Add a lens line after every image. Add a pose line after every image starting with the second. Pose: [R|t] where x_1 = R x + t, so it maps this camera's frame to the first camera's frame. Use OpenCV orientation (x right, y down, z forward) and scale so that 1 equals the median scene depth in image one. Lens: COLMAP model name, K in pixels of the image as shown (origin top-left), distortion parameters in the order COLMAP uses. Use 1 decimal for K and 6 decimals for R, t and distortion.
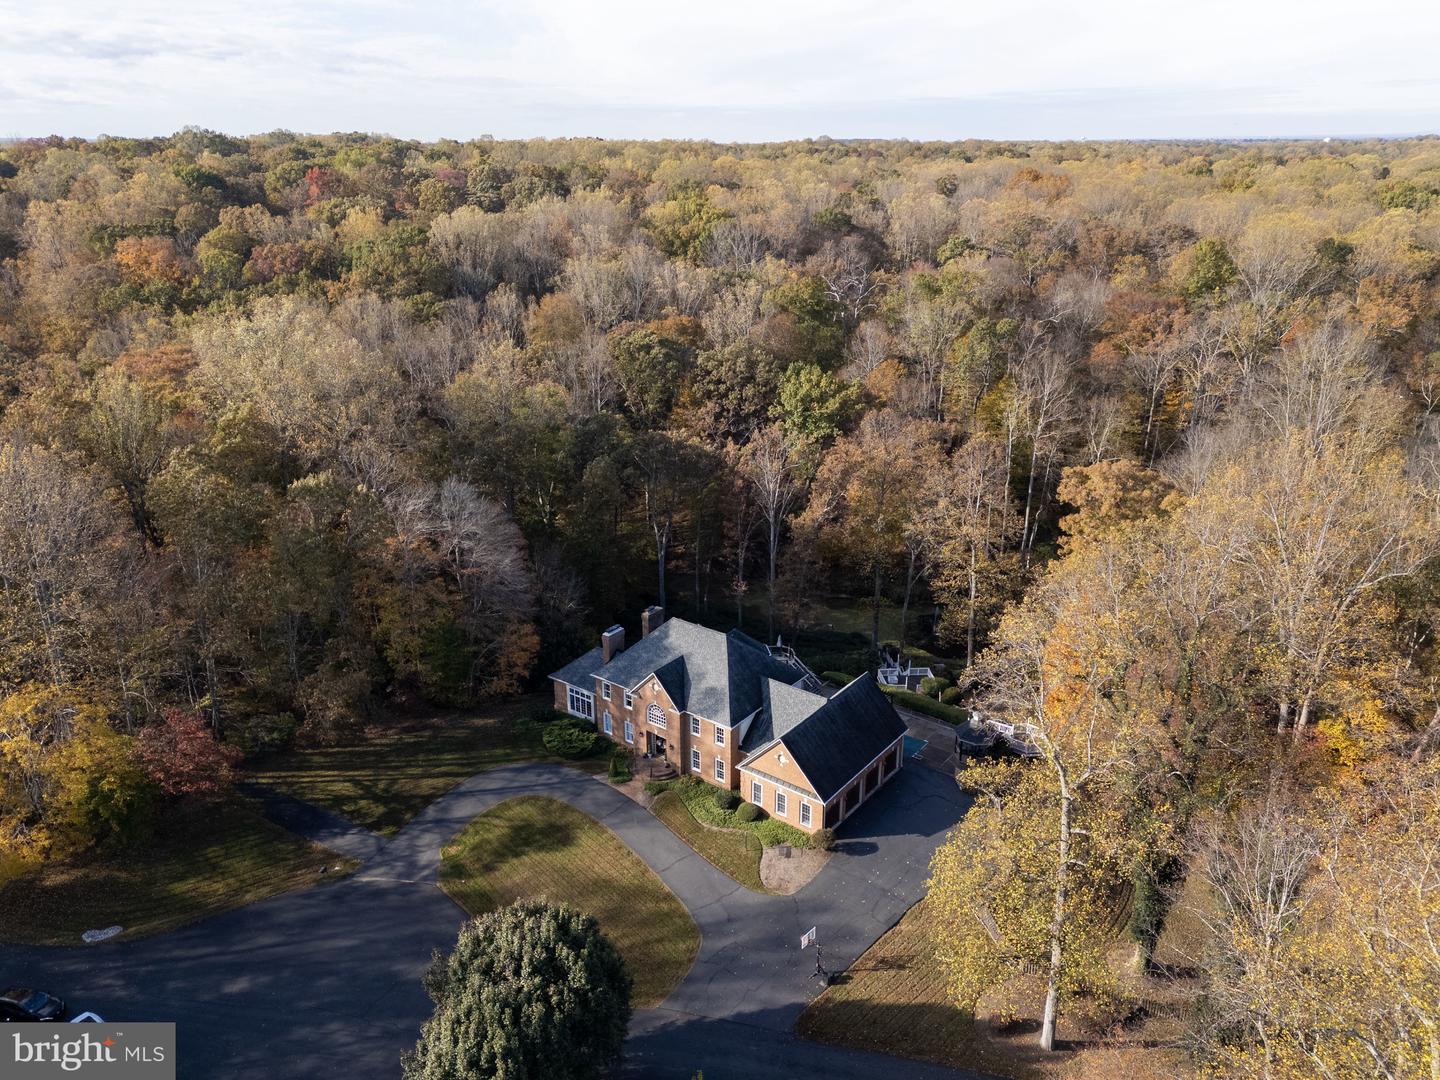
lens RADIAL K [[996.5, 0, 720.0], [0, 996.5, 540.0], [0, 0, 1]] dist [0.001339, -0.051866]
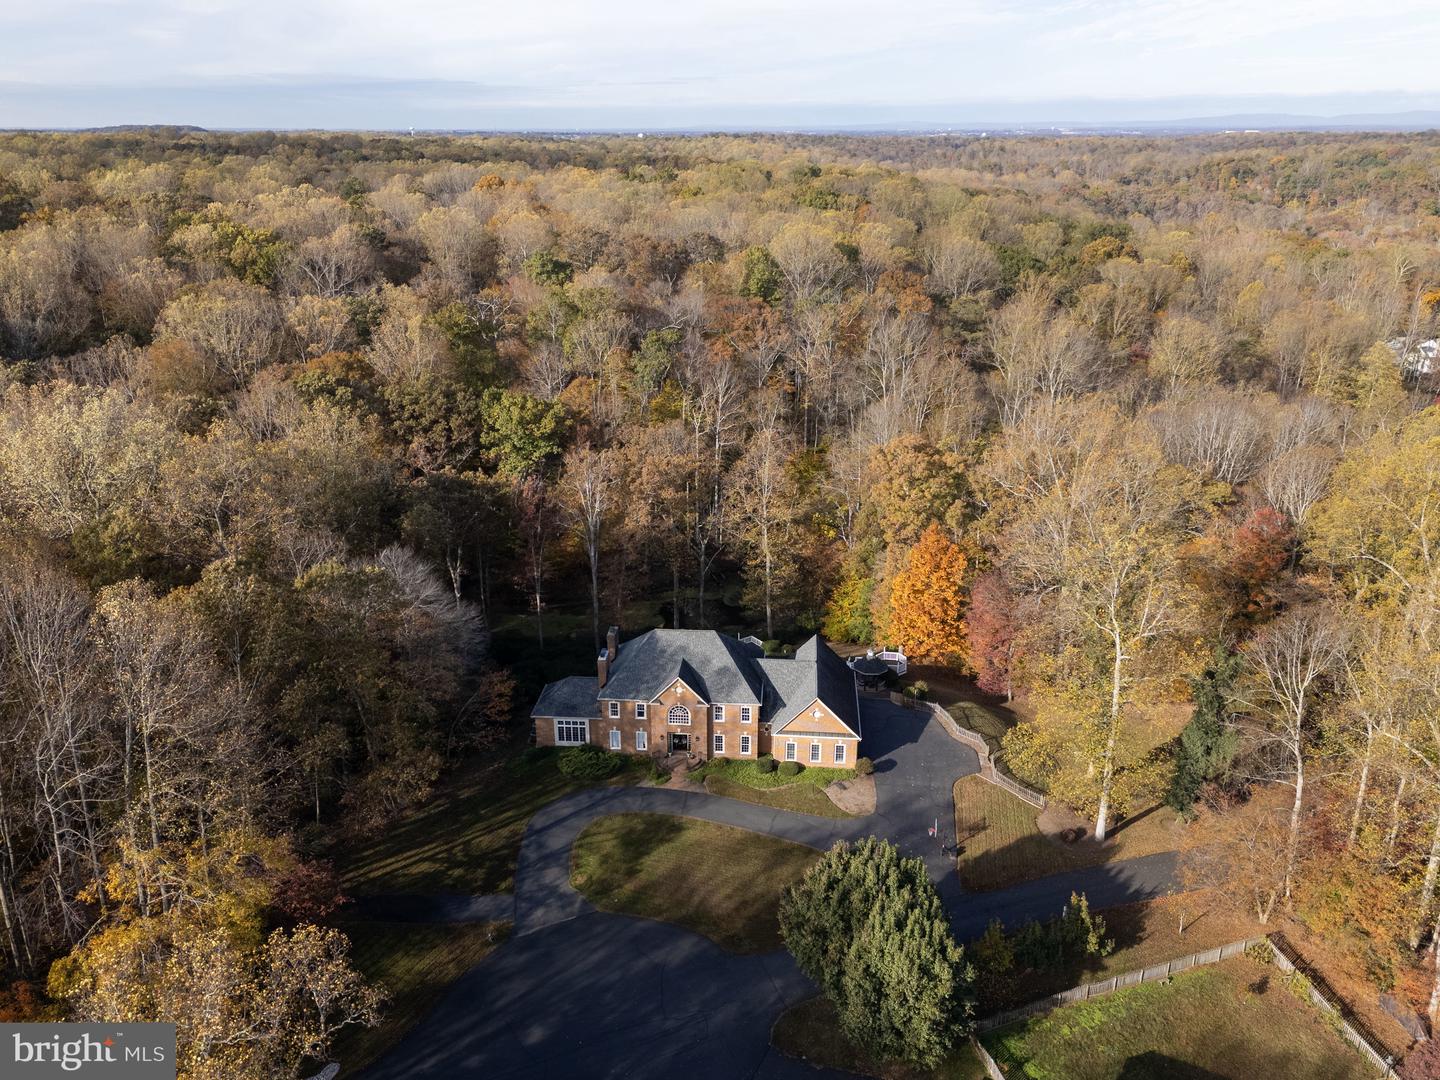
lens RADIAL K [[996.5, 0, 720.0], [0, 996.5, 540.0], [0, 0, 1]] dist [0.001339, -0.051866]
pose [[0.844486, -0.185817, 0.502309, -0.501491], [0.187965, 0.981055, 0.046910, -0.053648], [-0.501510, 0.054801, 0.863415, 0.010281]]
